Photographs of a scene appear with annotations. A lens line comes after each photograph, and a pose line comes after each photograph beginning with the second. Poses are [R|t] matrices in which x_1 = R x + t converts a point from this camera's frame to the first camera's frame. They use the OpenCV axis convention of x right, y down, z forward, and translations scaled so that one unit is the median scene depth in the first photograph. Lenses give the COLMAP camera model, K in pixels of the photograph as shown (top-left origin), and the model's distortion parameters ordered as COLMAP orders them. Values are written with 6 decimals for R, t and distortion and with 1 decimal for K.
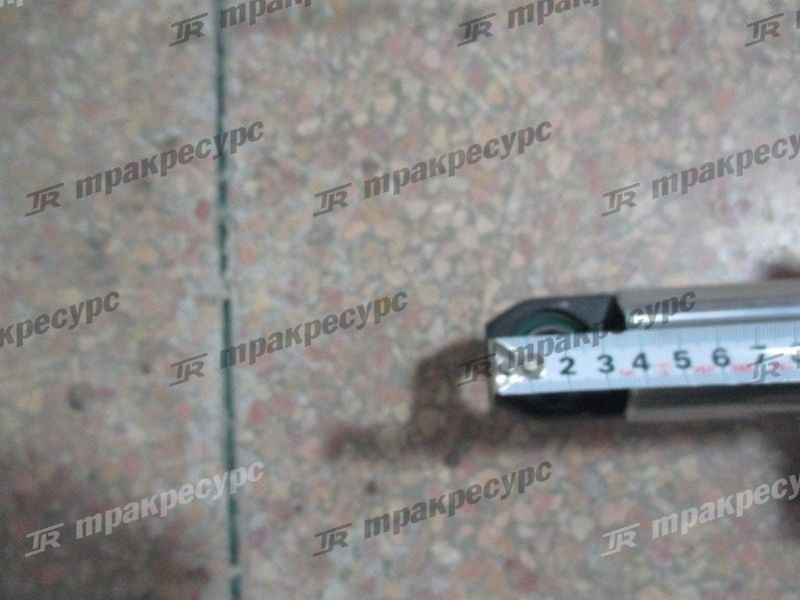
lens RADIAL K [[650.7, 0, 396.9], [0, 650.7, 308.1], [0, 0, 1]] dist [-0.031141, 0.010832]
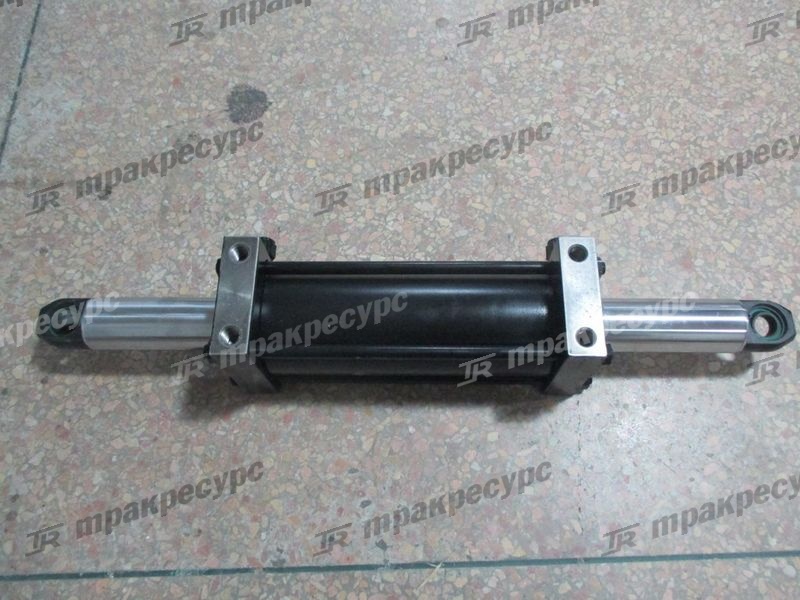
lens RADIAL K [[650.7, 0, 418.2], [0, 650.7, 306.0], [0, 0, 1]] dist [-0.031141, 0.010832]
pose [[0.993813, 0.075780, 0.081196, 1.063265], [-0.055962, 0.973148, -0.223273, 0.378014], [-0.095936, 0.217348, 0.971368, -1.189720]]
